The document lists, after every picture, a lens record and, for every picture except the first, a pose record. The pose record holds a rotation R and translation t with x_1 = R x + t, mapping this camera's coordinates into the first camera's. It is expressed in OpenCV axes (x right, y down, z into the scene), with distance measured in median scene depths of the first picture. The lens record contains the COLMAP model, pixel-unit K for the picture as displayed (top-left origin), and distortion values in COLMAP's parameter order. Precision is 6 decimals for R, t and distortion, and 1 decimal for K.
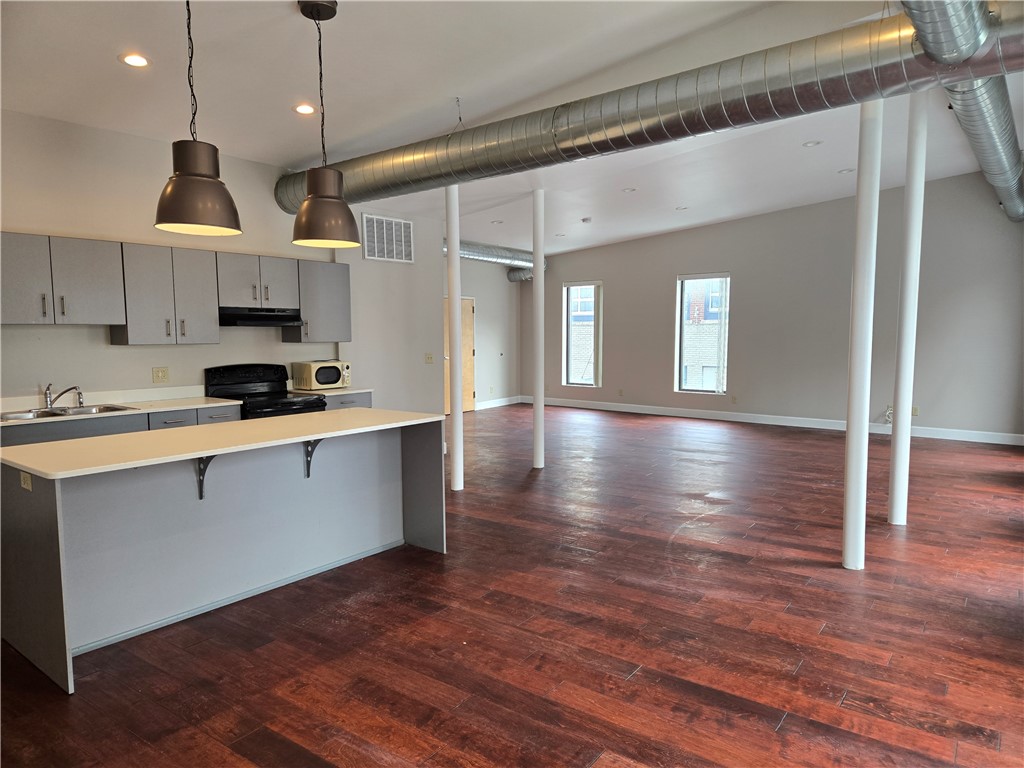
lens RADIAL K [[682.8, 0, 511.0], [0, 682.8, 390.7], [0, 0, 1]] dist [0.098630, -0.094838]
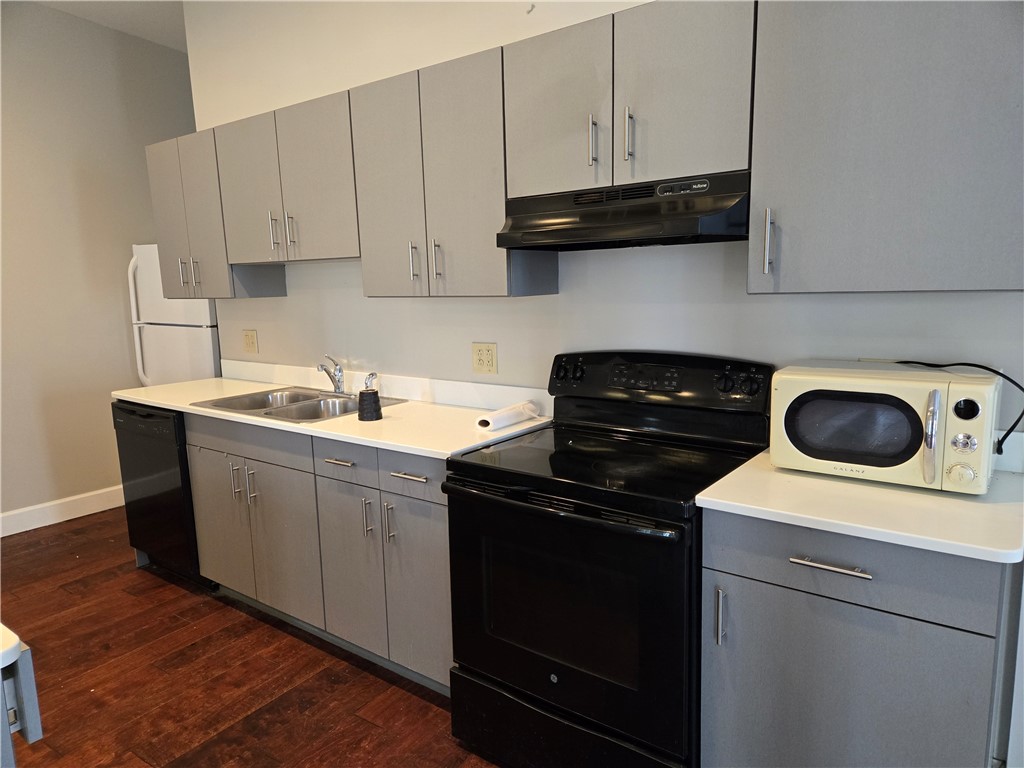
lens RADIAL K [[682.8, 0, 511.0], [0, 682.8, 390.7], [0, 0, 1]] dist [0.098630, -0.094838]
pose [[0.020113, 0.166240, -0.985880, -0.022845], [-0.060062, 0.984500, 0.164782, -0.067208], [0.997992, 0.055900, 0.029786, 0.842699]]
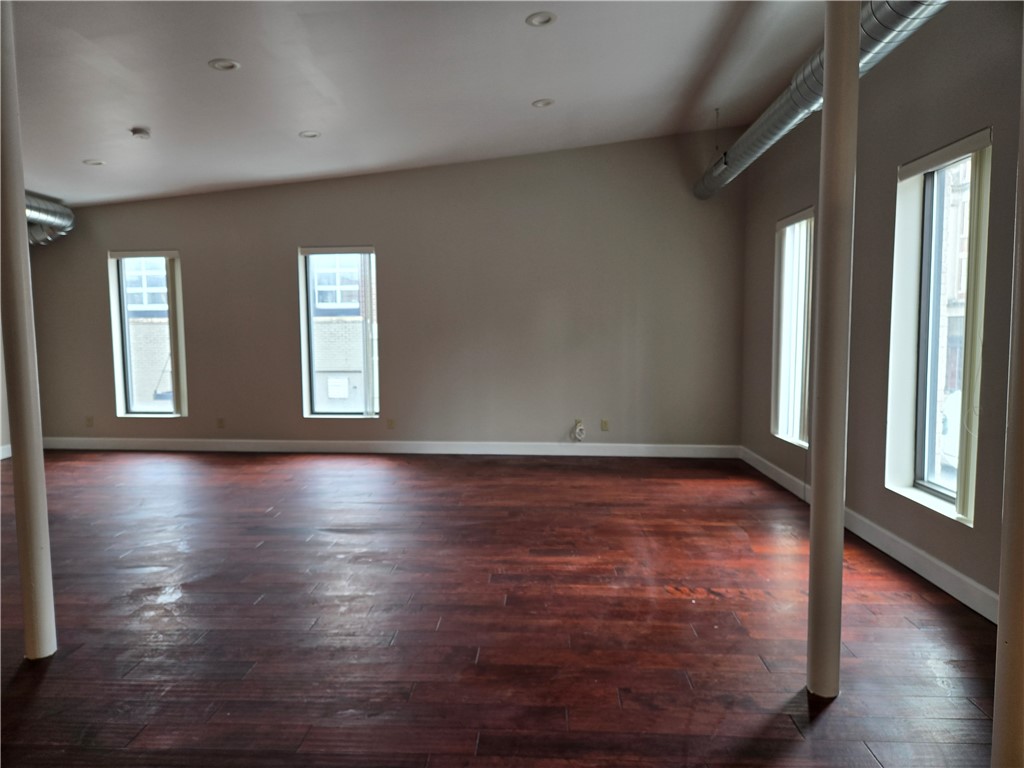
lens RADIAL K [[689.9, 0, 498.0], [0, 689.9, 387.0], [0, 0, 1]] dist [0.093123, -0.098839]
pose [[0.848229, -0.051597, 0.527111, 0.062069], [0.054430, 0.998466, 0.010148, -0.043168], [-0.526826, 0.020082, 0.849736, 0.518909]]
